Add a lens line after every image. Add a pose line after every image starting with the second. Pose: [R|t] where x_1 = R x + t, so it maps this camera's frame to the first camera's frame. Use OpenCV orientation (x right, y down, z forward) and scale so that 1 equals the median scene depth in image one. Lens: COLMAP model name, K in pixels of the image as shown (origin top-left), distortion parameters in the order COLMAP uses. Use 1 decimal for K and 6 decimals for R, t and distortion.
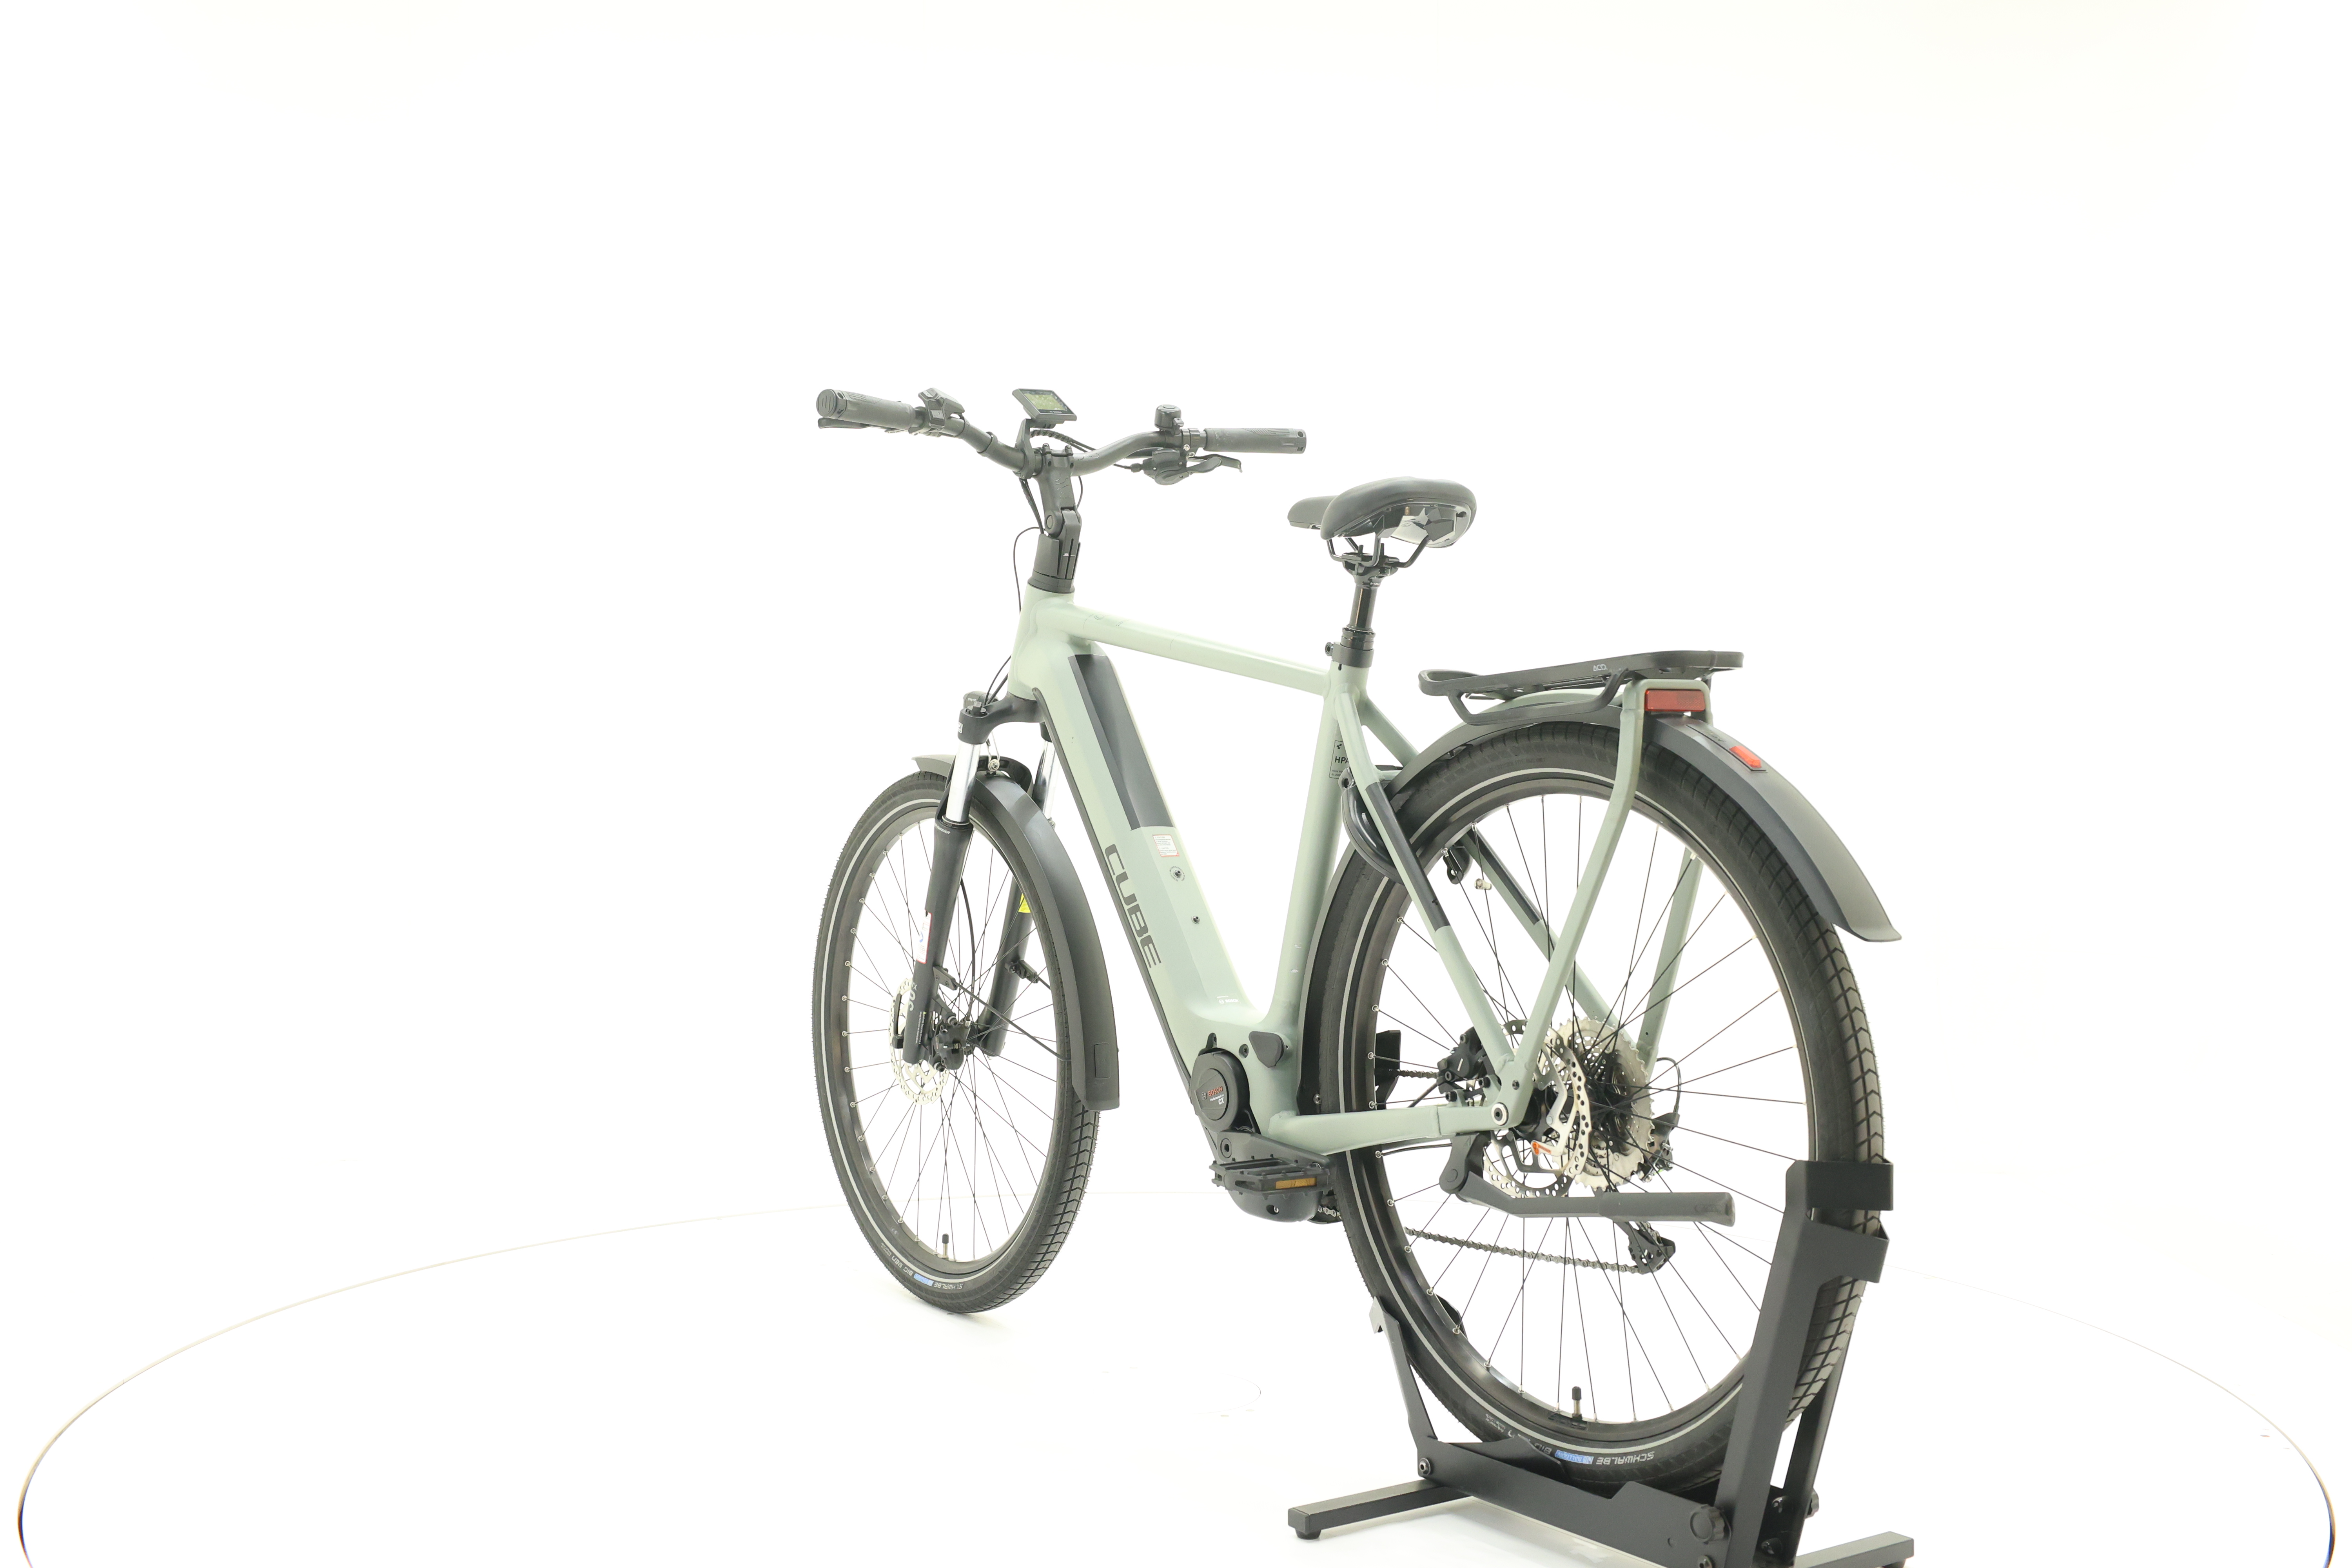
lens RADIAL K [[2497.8, 0, 1179.7], [0, 2497.8, 767.0], [0, 0, 1]] dist [-0.009191, 0.000000]
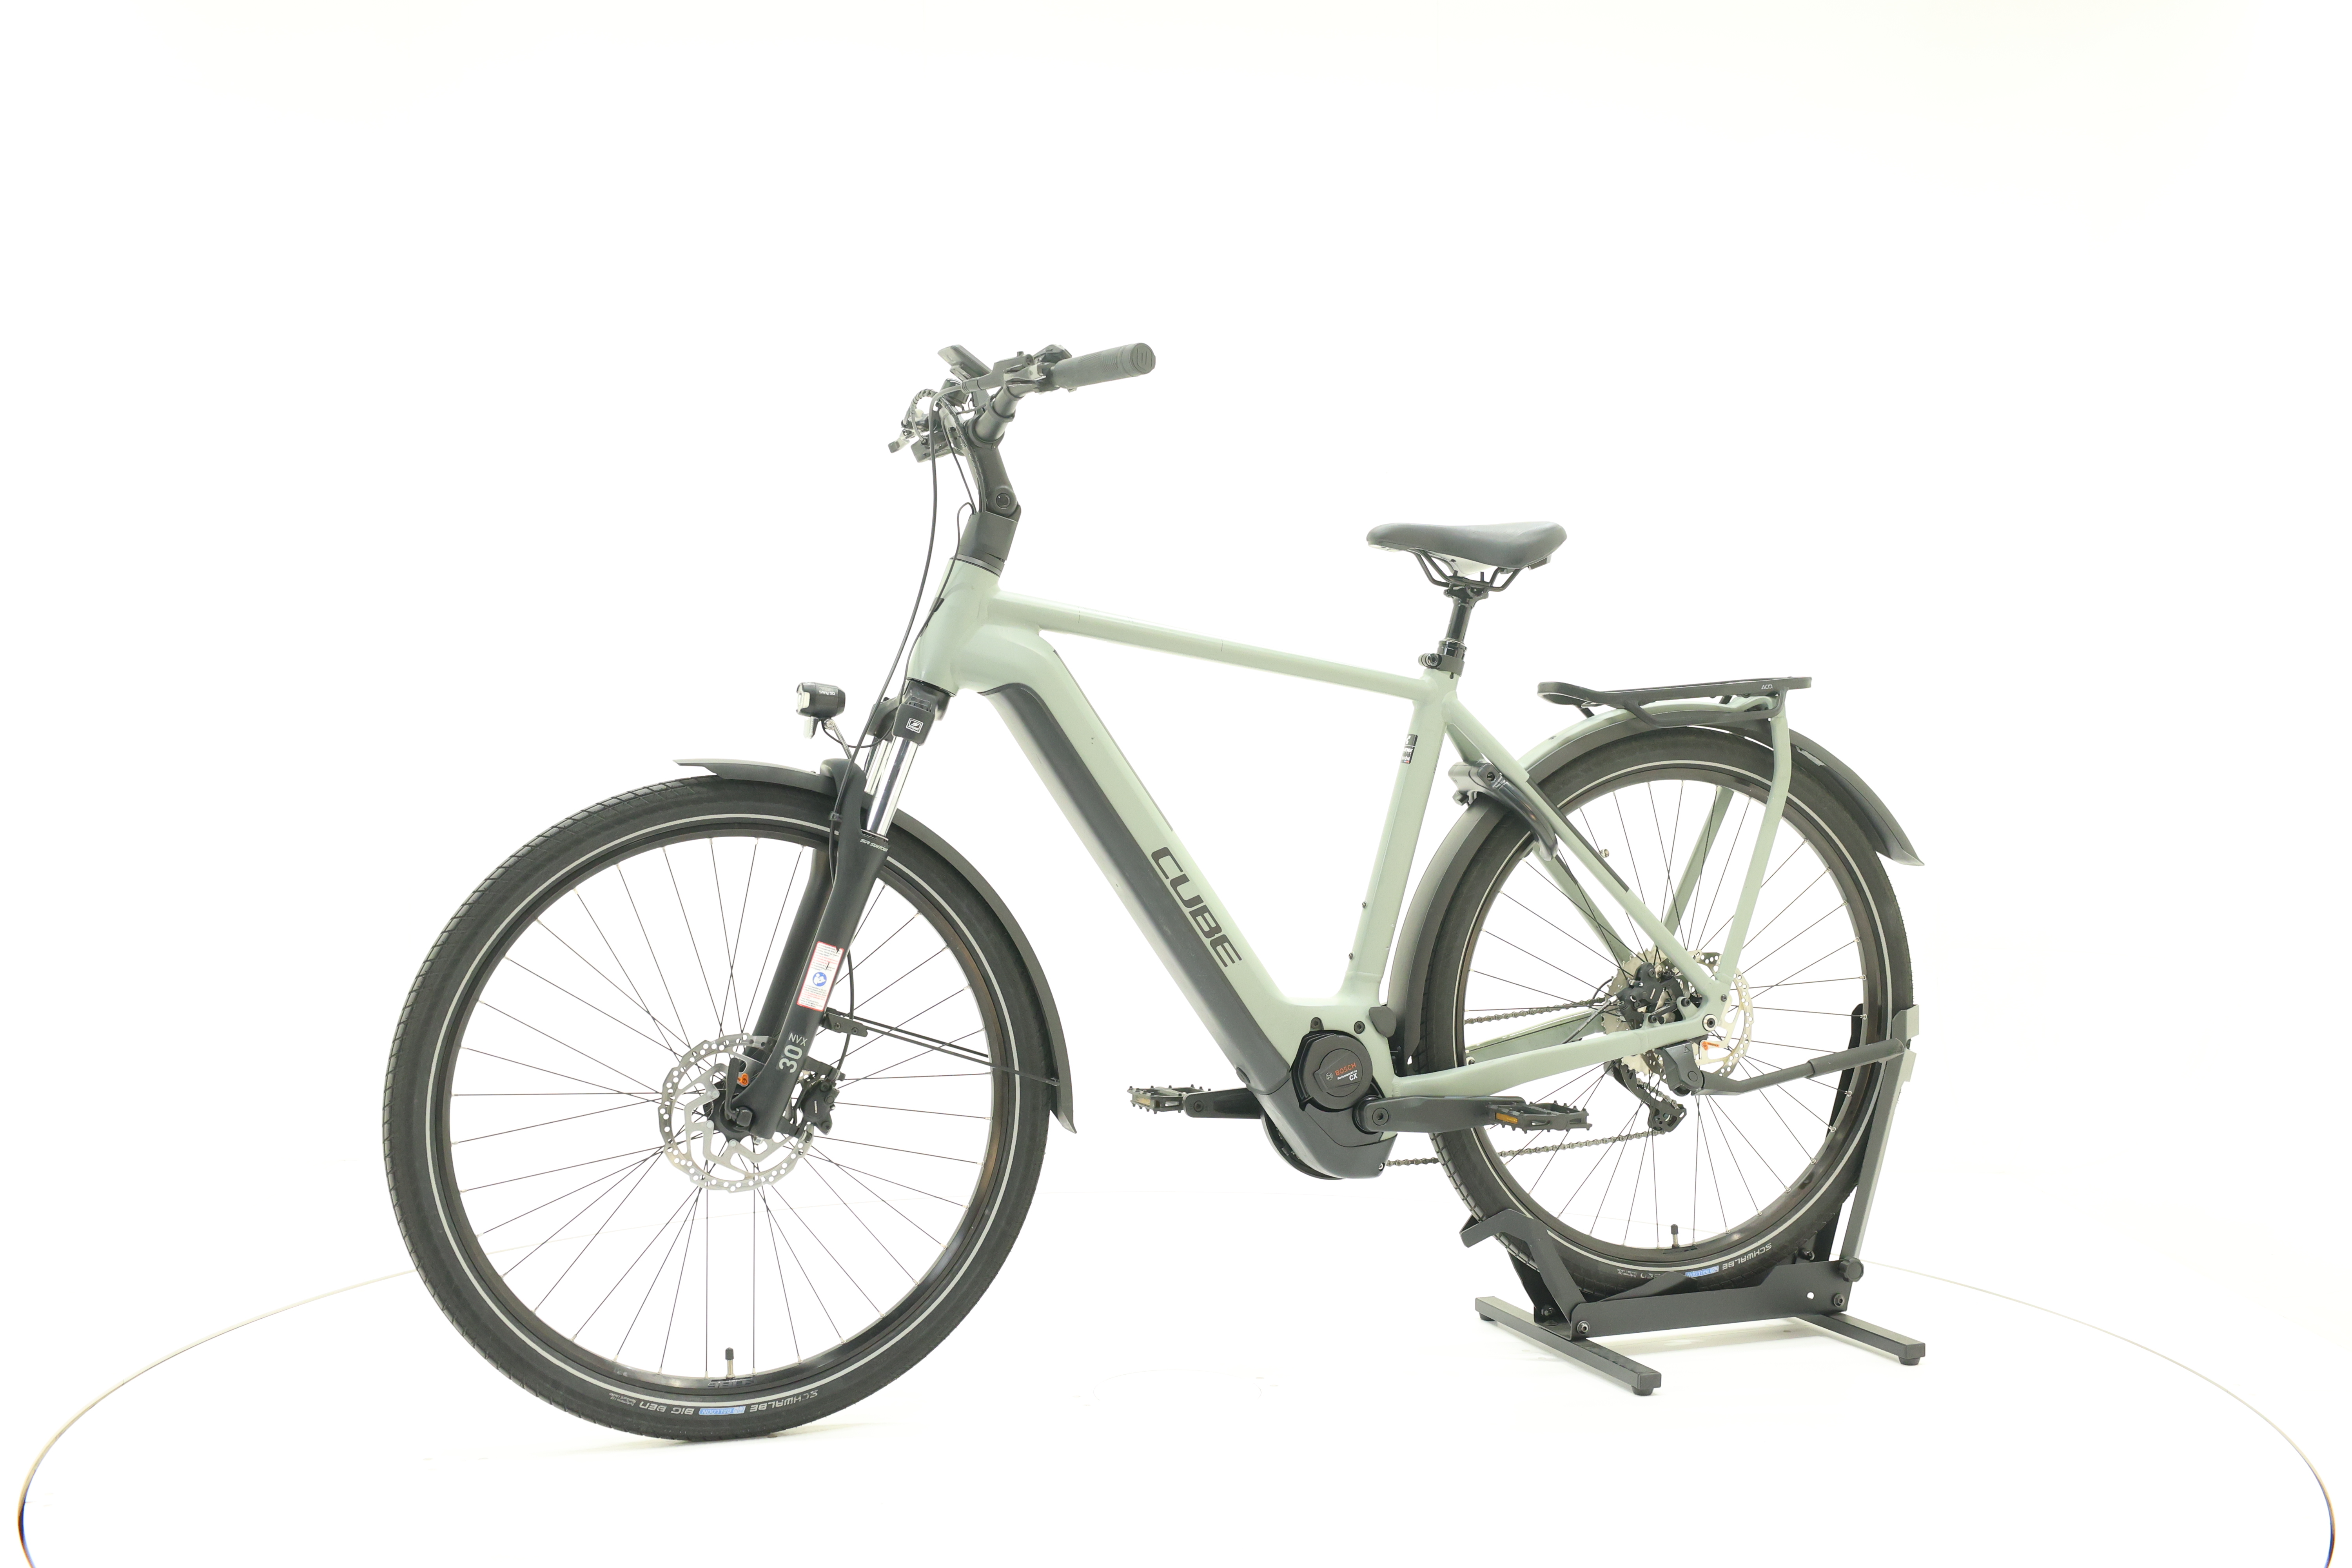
lens RADIAL K [[2497.8, 0, 1173.8], [0, 2497.8, 773.2], [0, 0, 1]] dist [-0.009191, 0.000000]
pose [[0.240210, -0.018832, 0.970538, -1.040065], [0.009530, 0.999809, 0.017041, -0.015567], [-0.970674, 0.005156, 0.240344, 0.816687]]
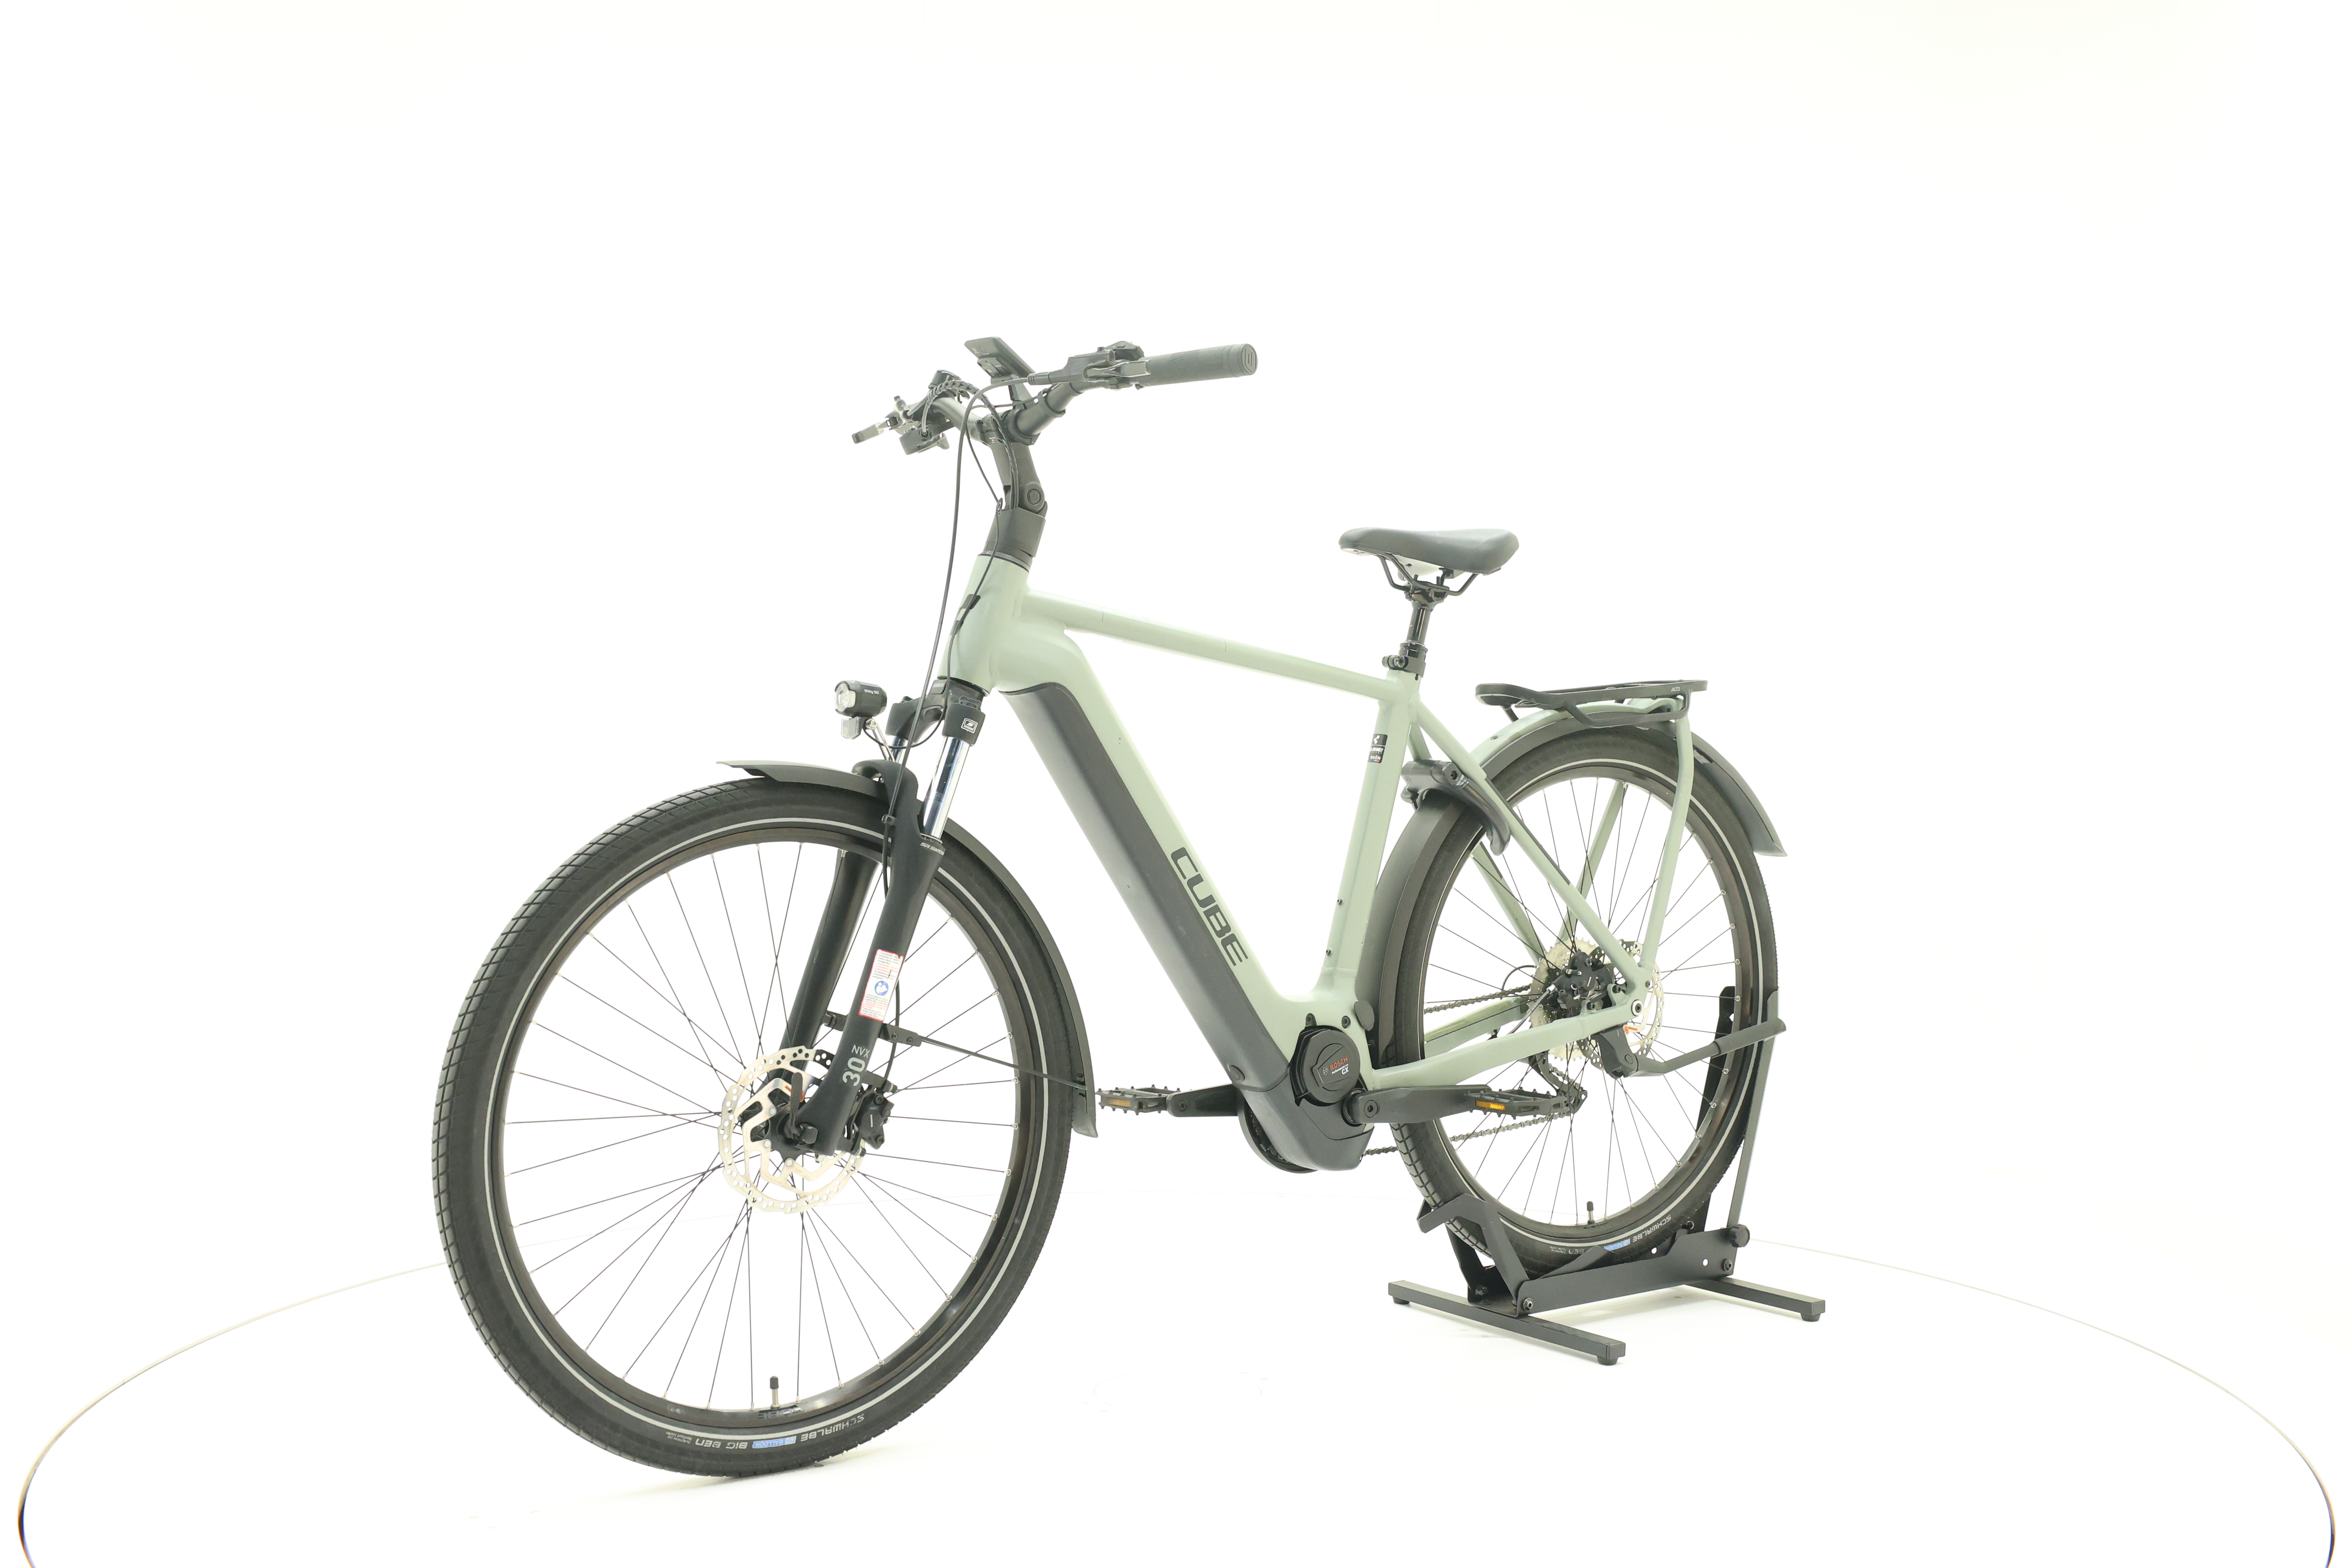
lens RADIAL K [[2497.8, 0, 1172.7], [0, 2497.8, 783.3], [0, 0, 1]] dist [-0.009191, 0.000000]
pose [[-0.017081, -0.024720, 0.999548, -1.069281], [0.008838, 0.999652, 0.024874, -0.019597], [-0.999815, 0.009259, -0.016856, 1.092809]]
